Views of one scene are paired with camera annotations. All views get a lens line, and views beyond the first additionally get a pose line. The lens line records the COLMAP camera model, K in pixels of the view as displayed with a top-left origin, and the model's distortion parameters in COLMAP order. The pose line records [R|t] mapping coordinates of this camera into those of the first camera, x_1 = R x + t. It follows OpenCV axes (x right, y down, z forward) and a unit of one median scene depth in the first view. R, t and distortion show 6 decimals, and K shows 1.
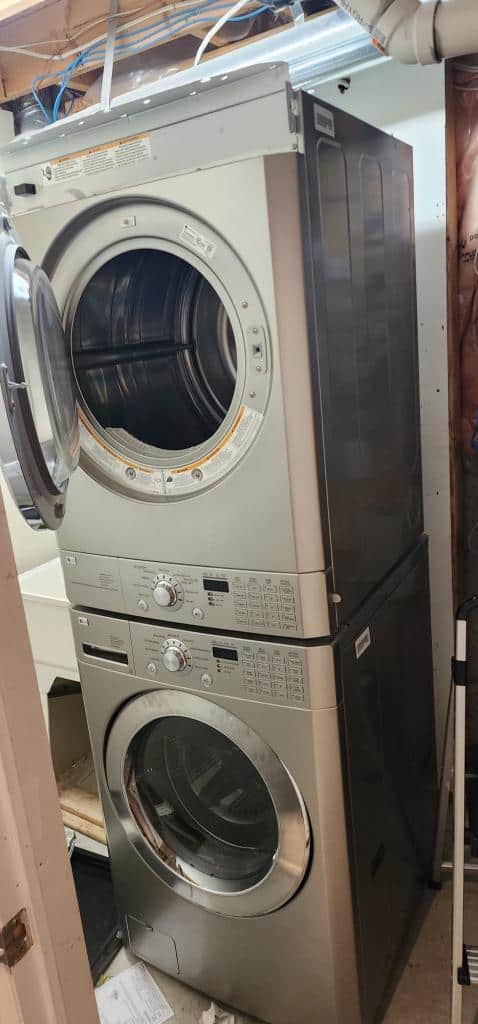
lens RADIAL K [[653.9, 0, 234.4], [0, 653.9, 511.8], [0, 0, 1]] dist [0.017909, -0.005516]
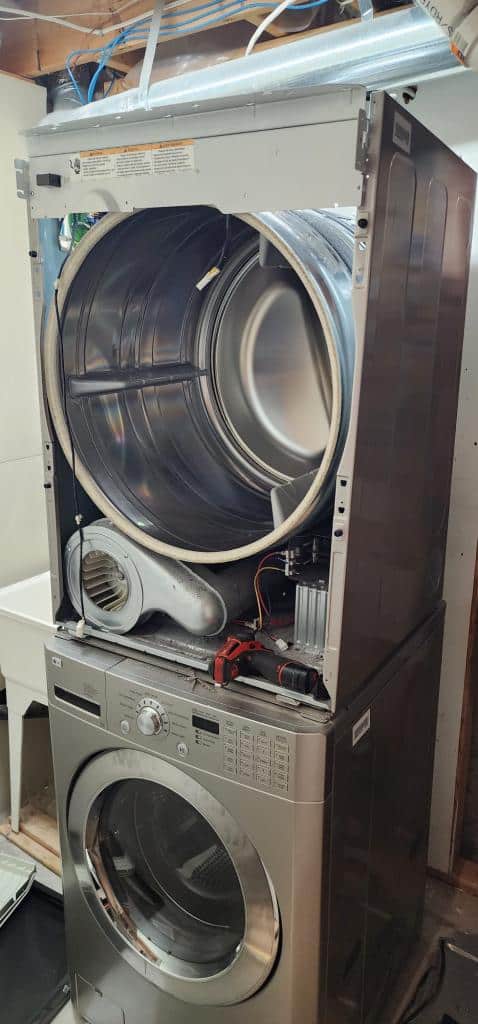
lens RADIAL K [[653.9, 0, 243.0], [0, 653.9, 522.2], [0, 0, 1]] dist [0.017909, -0.005516]
pose [[0.994253, 0.106417, -0.011671, 0.014586], [-0.106178, 0.994157, 0.019446, -0.066777], [0.013672, -0.018095, 0.999743, 0.096459]]
